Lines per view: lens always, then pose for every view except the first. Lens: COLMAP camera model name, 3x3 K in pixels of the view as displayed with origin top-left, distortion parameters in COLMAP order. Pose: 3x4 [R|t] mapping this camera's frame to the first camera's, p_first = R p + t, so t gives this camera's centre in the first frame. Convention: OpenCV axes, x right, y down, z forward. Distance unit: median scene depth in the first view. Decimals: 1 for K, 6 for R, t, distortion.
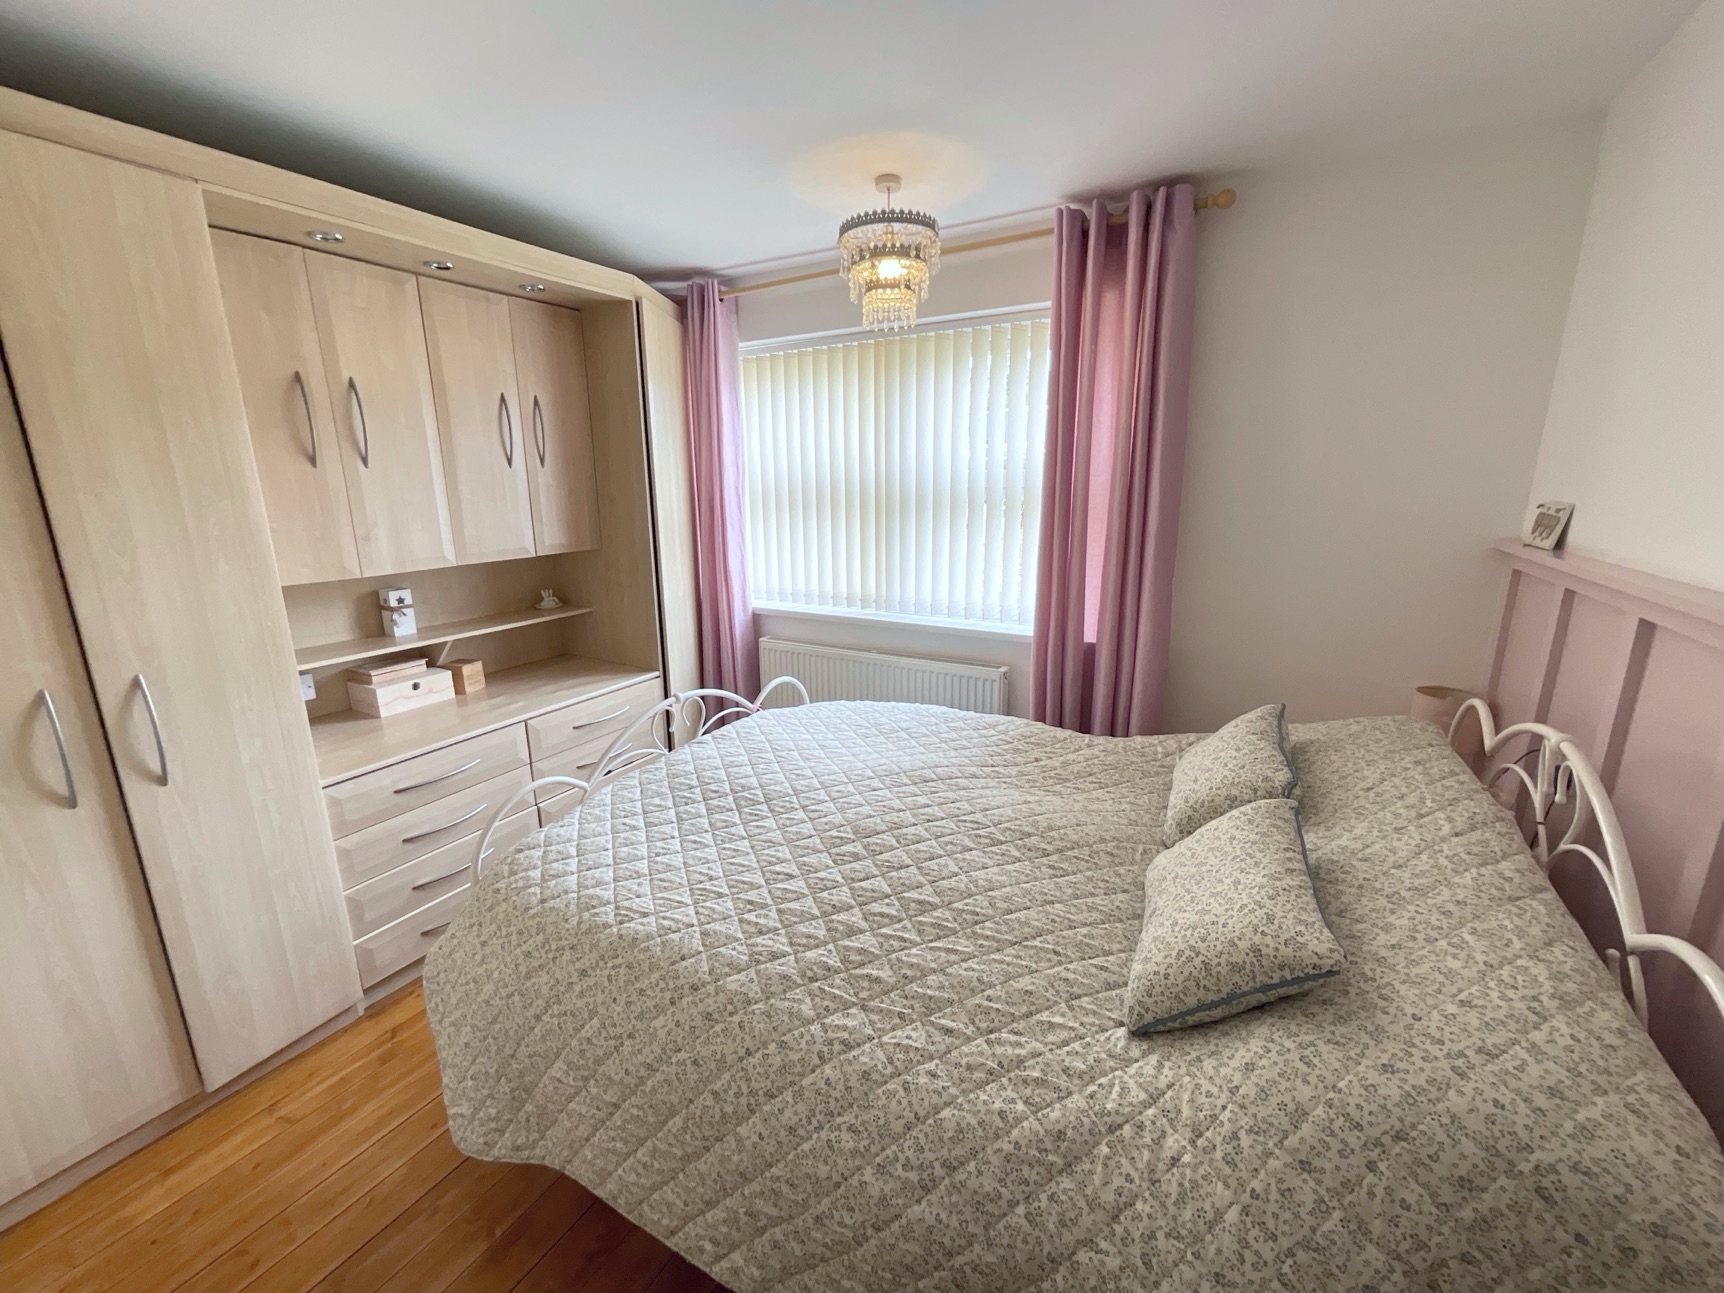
lens RADIAL K [[696.1, 0, 865.3], [0, 696.1, 647.5], [0, 0, 1]] dist [-0.000757, 0.000379]
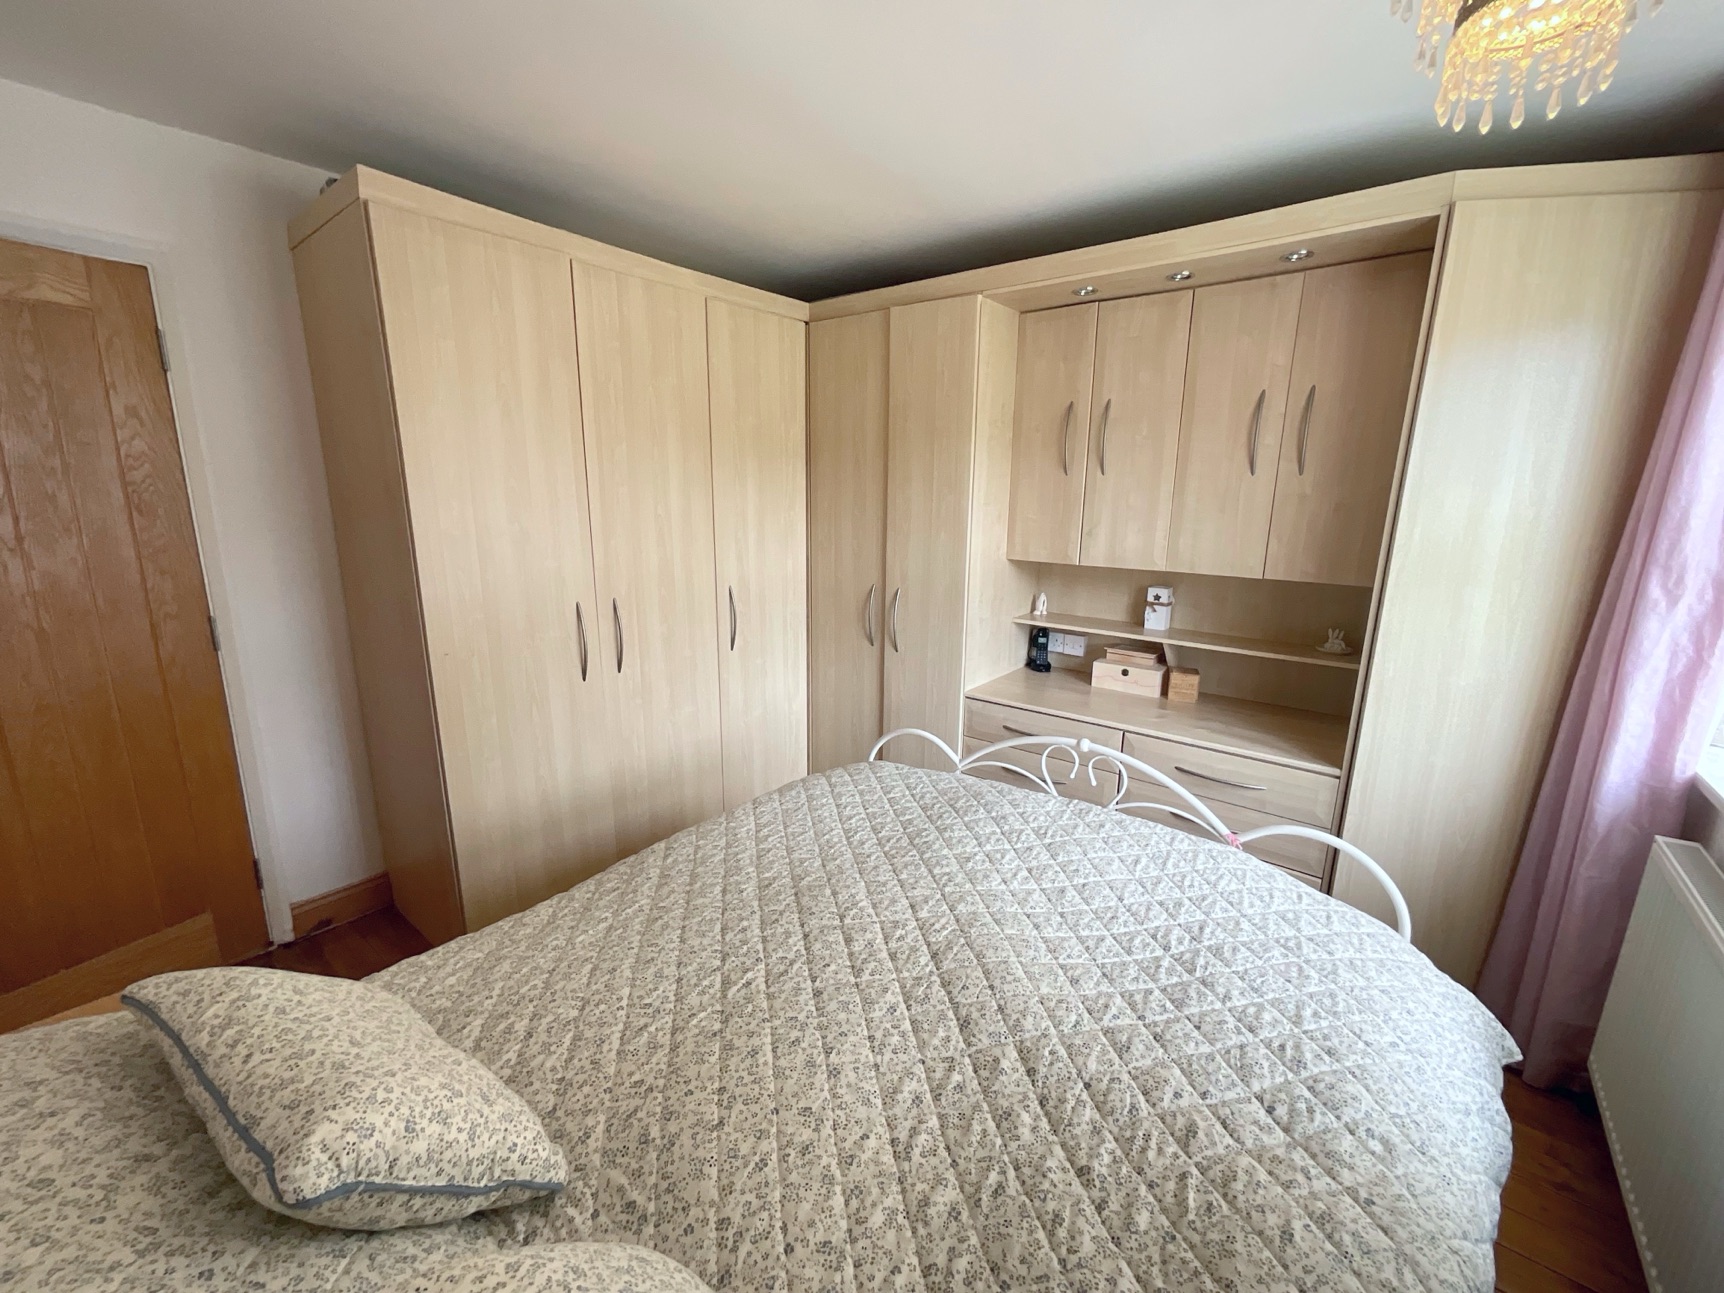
lens RADIAL K [[696.1, 0, 865.3], [0, 696.1, 647.5], [0, 0, 1]] dist [-0.000757, 0.000379]
pose [[-0.145280, 0.222431, -0.964063, 0.549267], [-0.251639, 0.934052, 0.253427, -0.183164], [0.956855, 0.279414, -0.079727, 0.787886]]
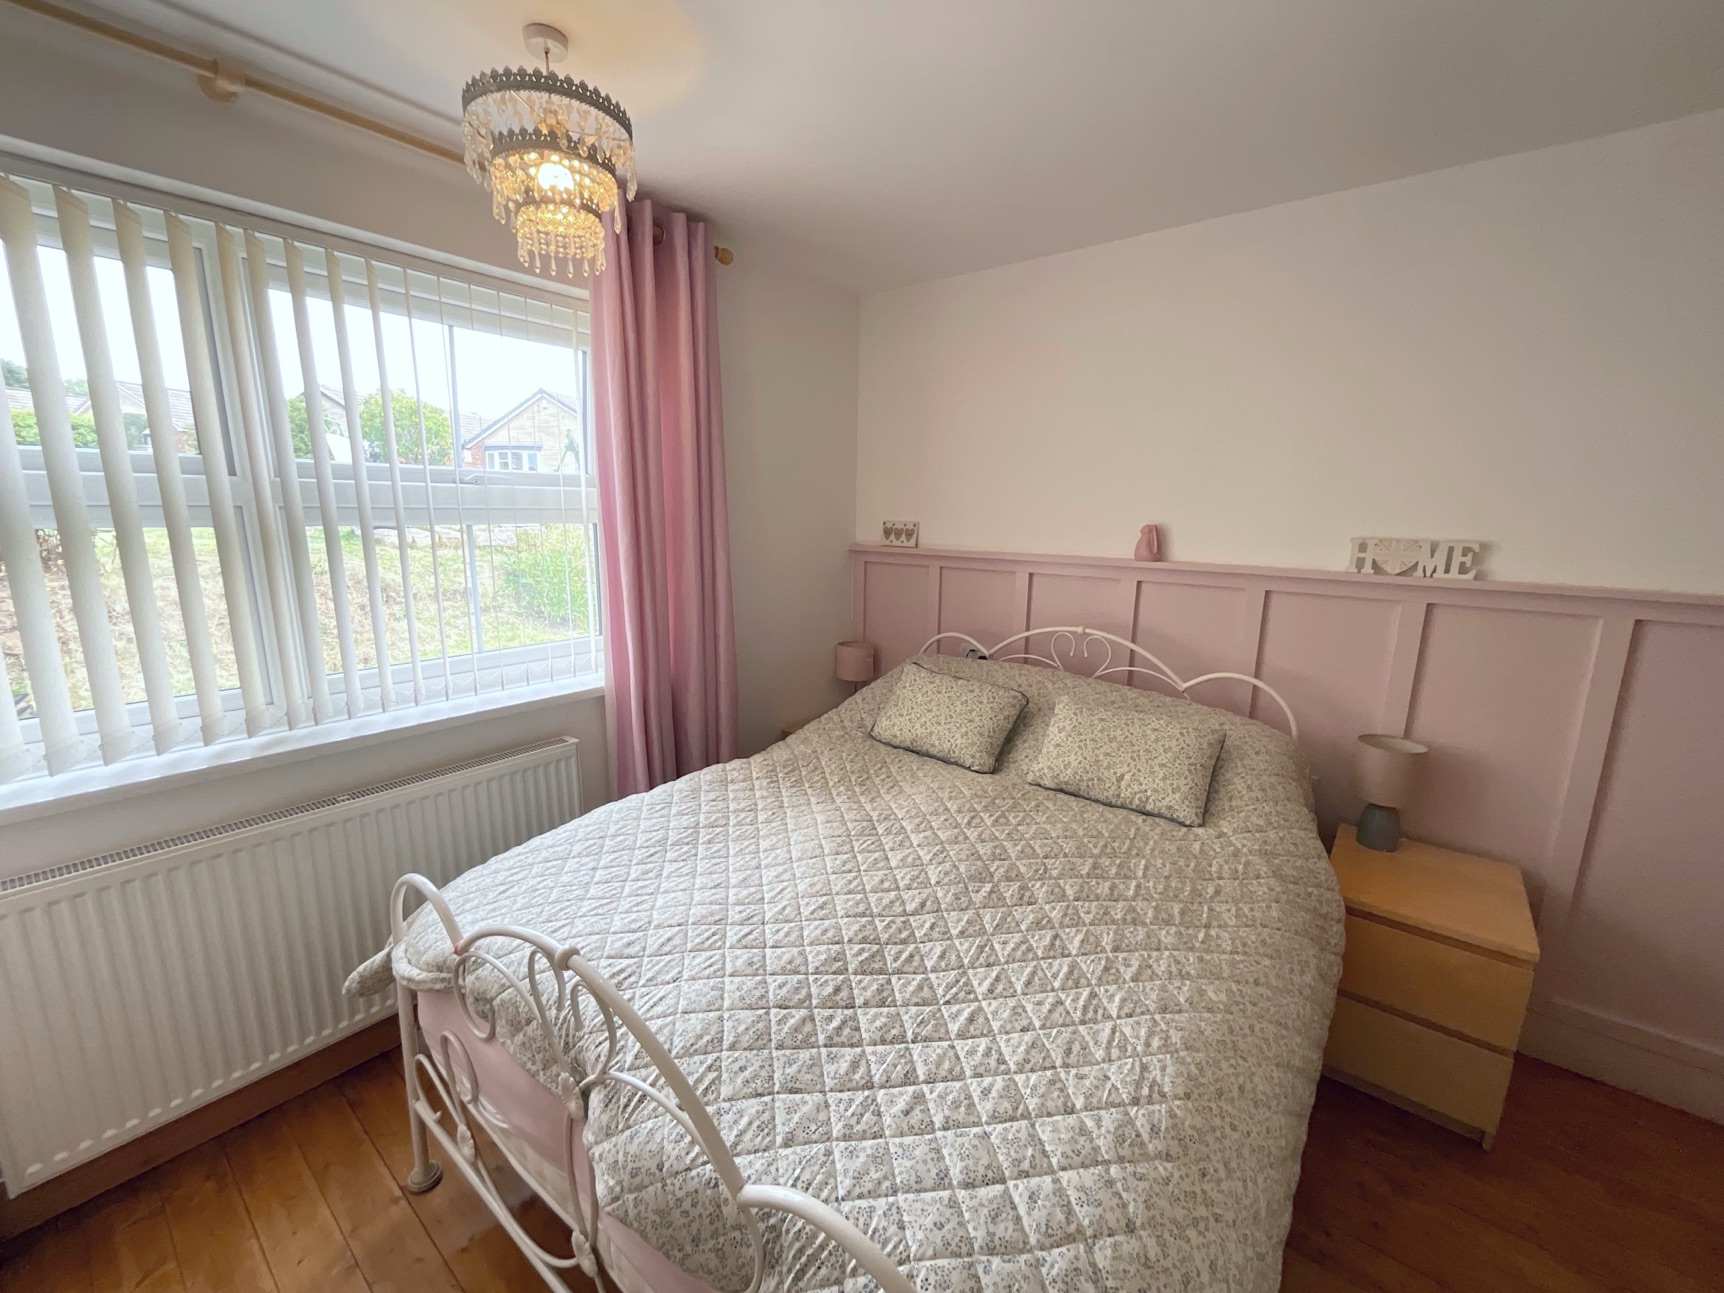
lens RADIAL K [[696.1, 0, 865.3], [0, 696.1, 647.5], [0, 0, 1]] dist [-0.000757, 0.000379]
pose [[0.148066, -0.184055, 0.971700, -0.642990], [0.215722, 0.964882, 0.149893, -0.150144], [-0.965164, 0.187423, 0.182570, 0.678860]]
